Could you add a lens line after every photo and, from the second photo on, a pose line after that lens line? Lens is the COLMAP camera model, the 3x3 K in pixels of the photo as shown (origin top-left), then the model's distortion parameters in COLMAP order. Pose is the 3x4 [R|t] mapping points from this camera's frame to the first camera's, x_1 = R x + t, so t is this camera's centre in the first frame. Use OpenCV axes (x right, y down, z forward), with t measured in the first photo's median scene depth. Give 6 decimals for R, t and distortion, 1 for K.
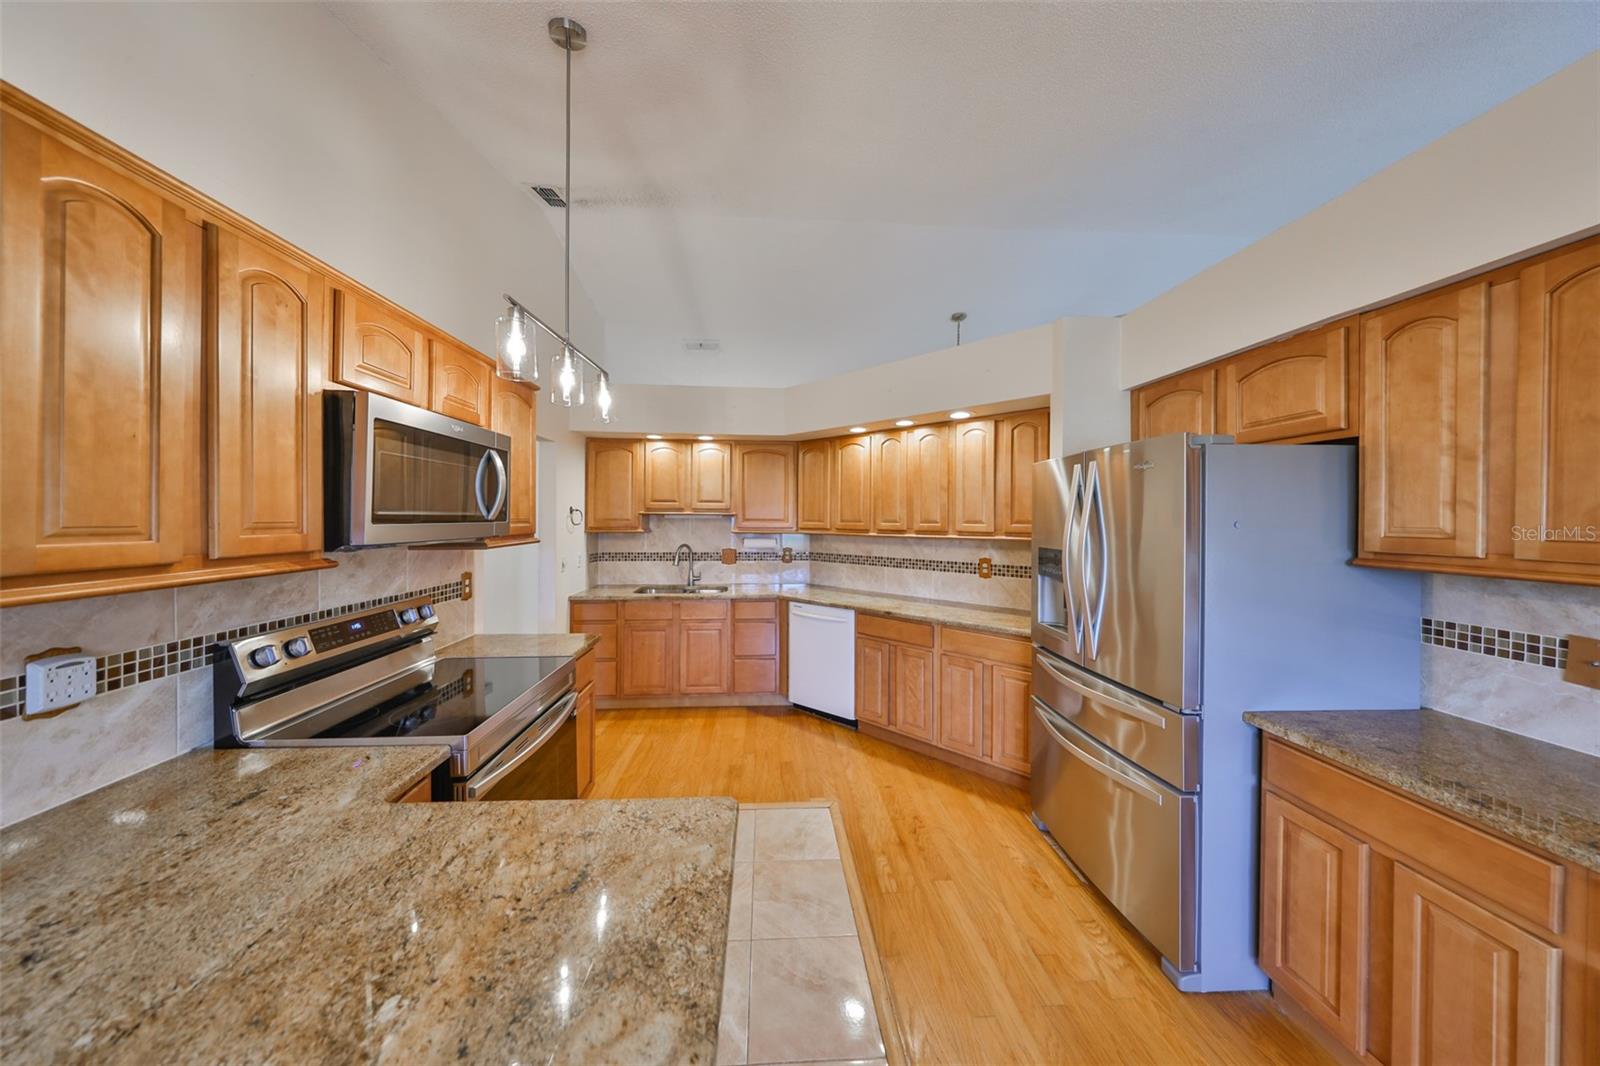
lens RADIAL K [[495.9, 0, 792.6], [0, 495.9, 519.9], [0, 0, 1]] dist [0.004184, -0.000576]
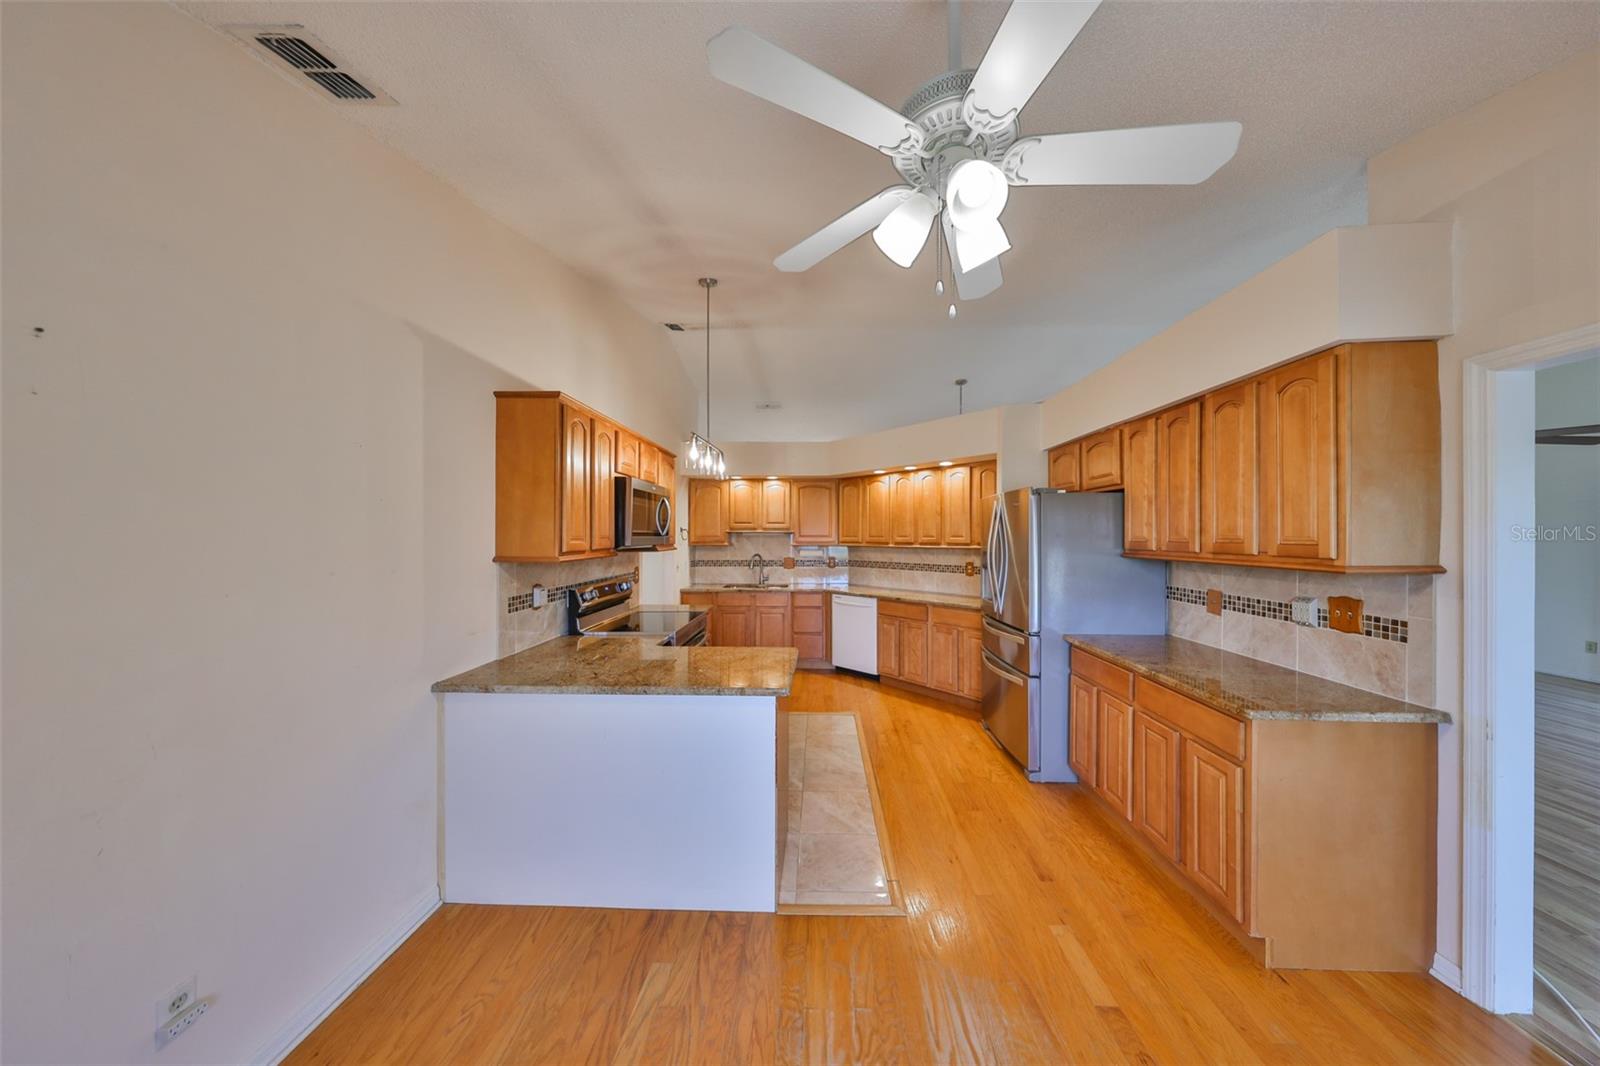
lens RADIAL K [[495.9, 0, 807.1], [0, 495.9, 537.2], [0, 0, 1]] dist [0.004184, -0.000576]
pose [[0.996557, -0.004851, -0.082769, 0.051735], [0.004701, 0.999987, -0.002003, 0.008733], [0.082778, 0.001607, 0.996567, -0.526524]]
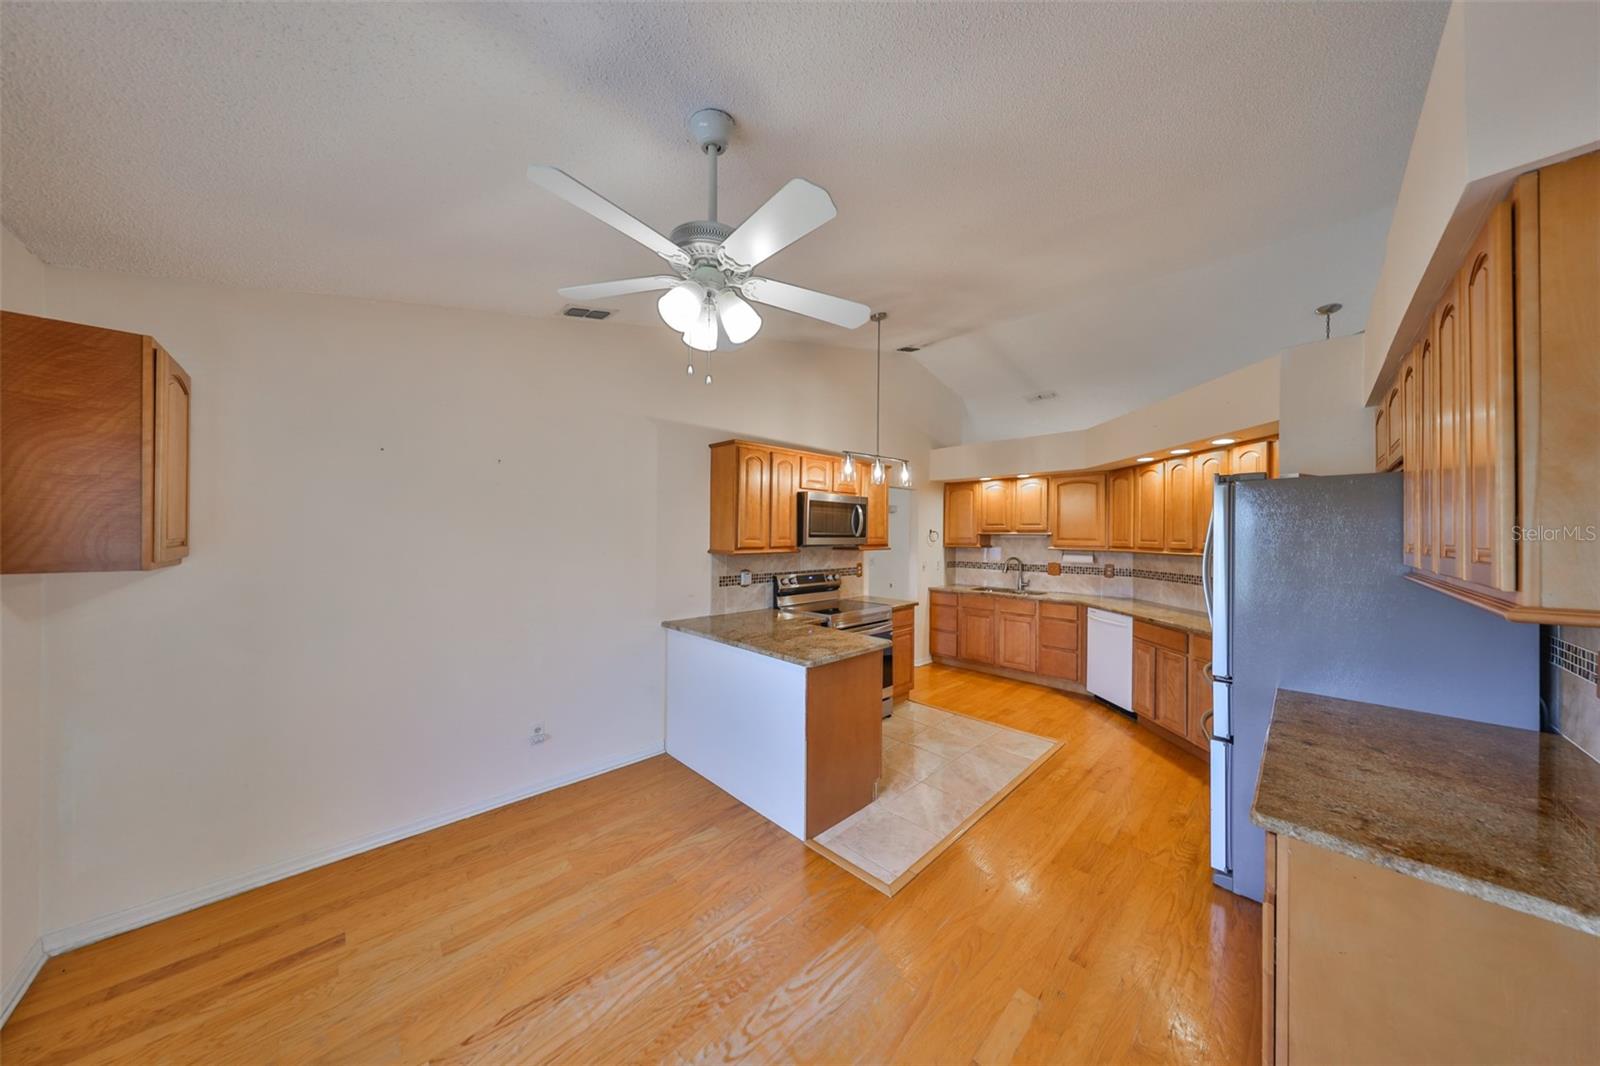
lens RADIAL K [[495.9, 0, 799.3], [0, 495.9, 532.9], [0, 0, 1]] dist [0.004184, -0.000576]
pose [[0.656944, -0.003083, -0.753933, 0.582227], [-0.008674, 0.999895, -0.011647, 0.007079], [0.753889, 0.014191, 0.656848, -0.417964]]
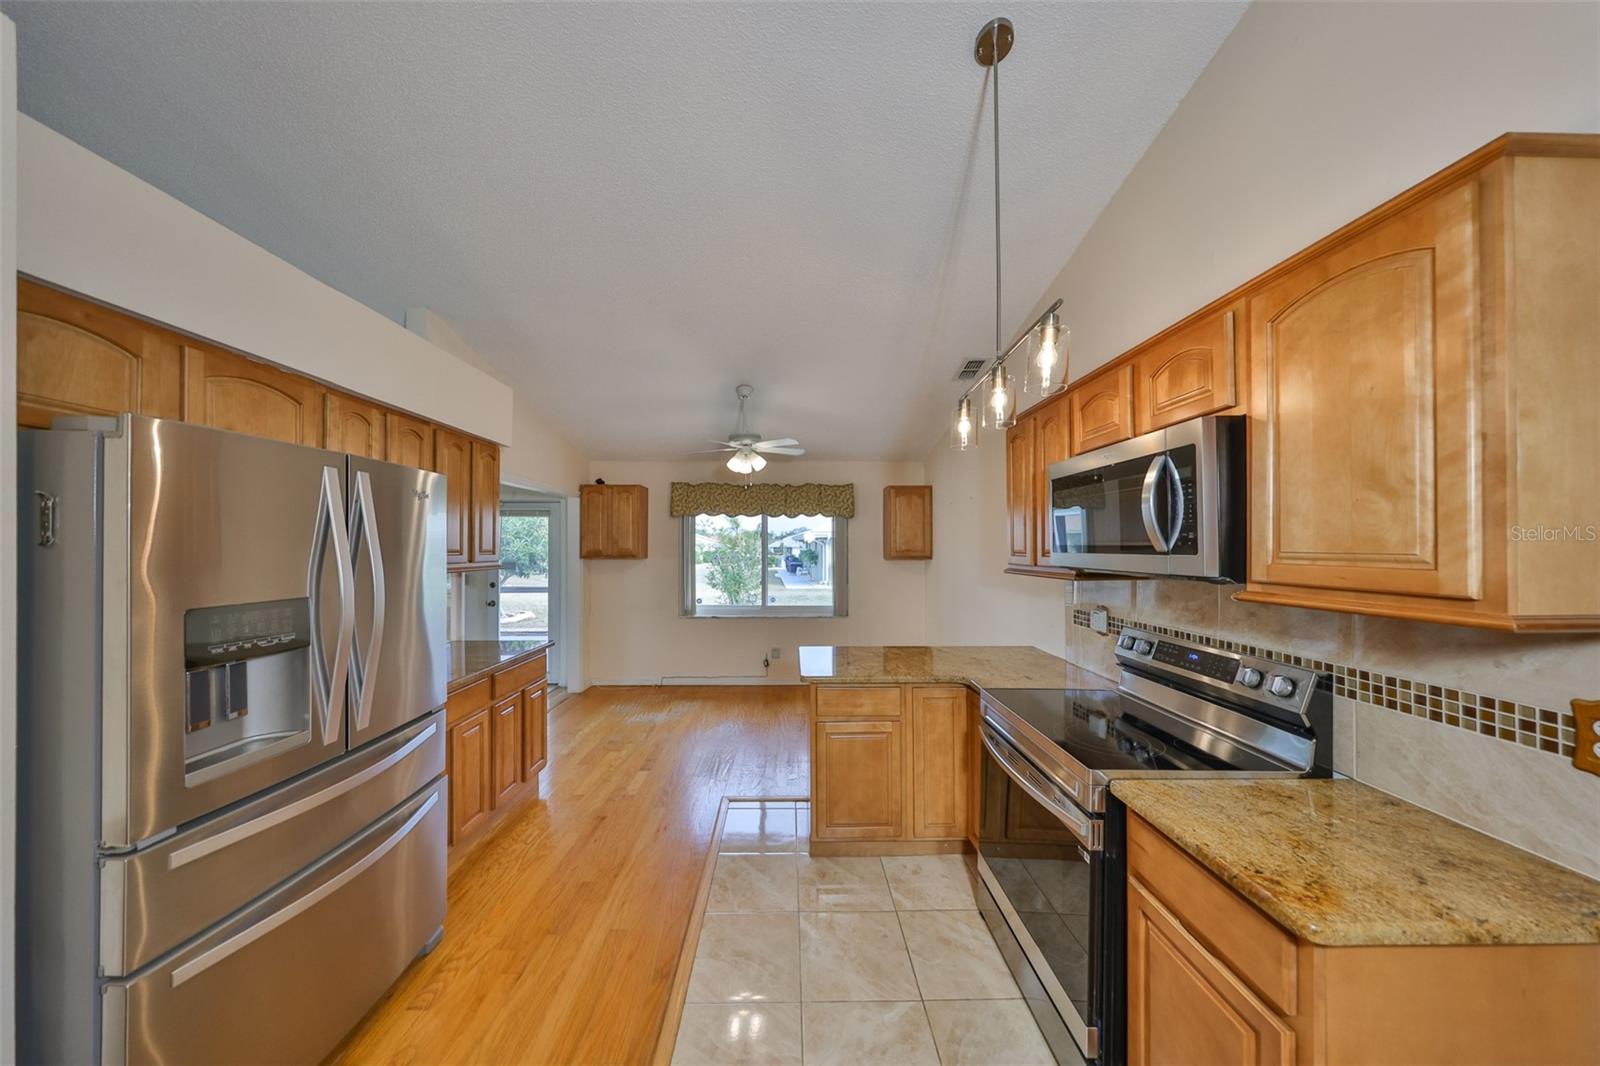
lens RADIAL K [[495.9, 0, 796.4], [0, 495.9, 544.1], [0, 0, 1]] dist [0.004184, -0.000576]
pose [[-0.998957, -0.004739, 0.045411, -0.069280], [-0.004641, 0.999987, 0.002256, -0.007102], [-0.045422, 0.002043, -0.998966, 1.182773]]
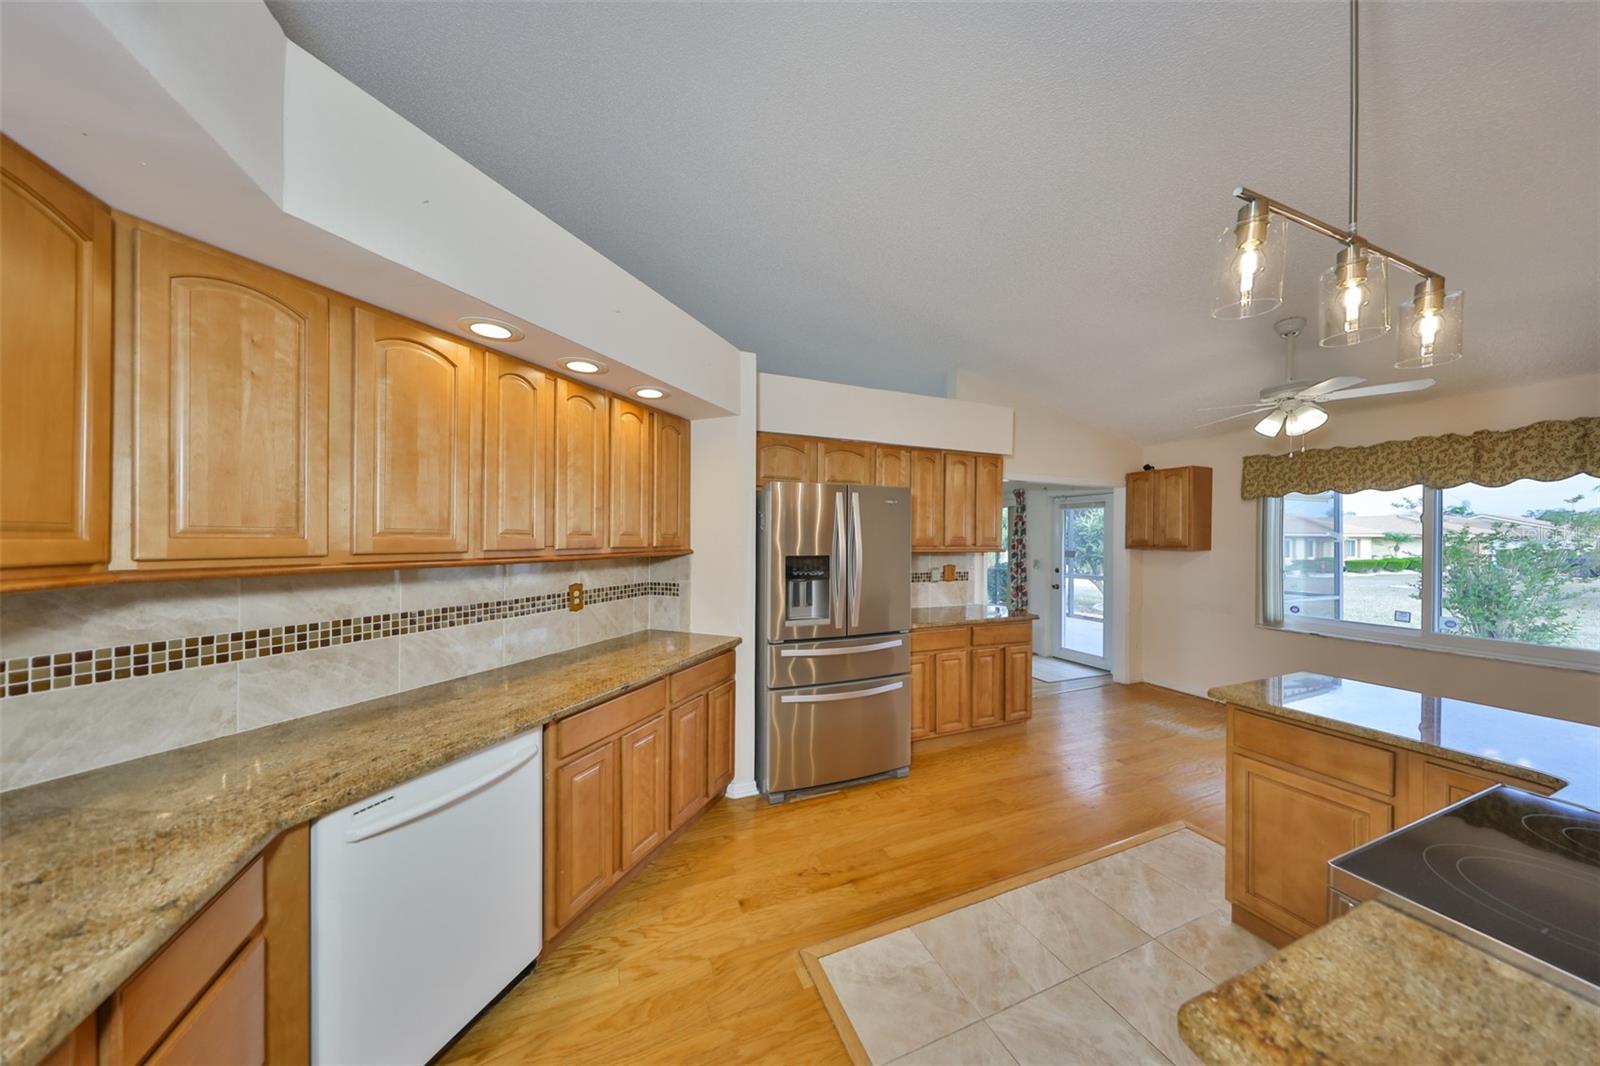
lens RADIAL K [[495.9, 0, 799.2], [0, 495.9, 536.1], [0, 0, 1]] dist [0.004184, -0.000576]
pose [[-0.328544, -0.005035, 0.944475, -0.492999], [-0.002001, 0.999987, 0.004635, 0.003286], [-0.944486, -0.000367, -0.328550, 1.112741]]
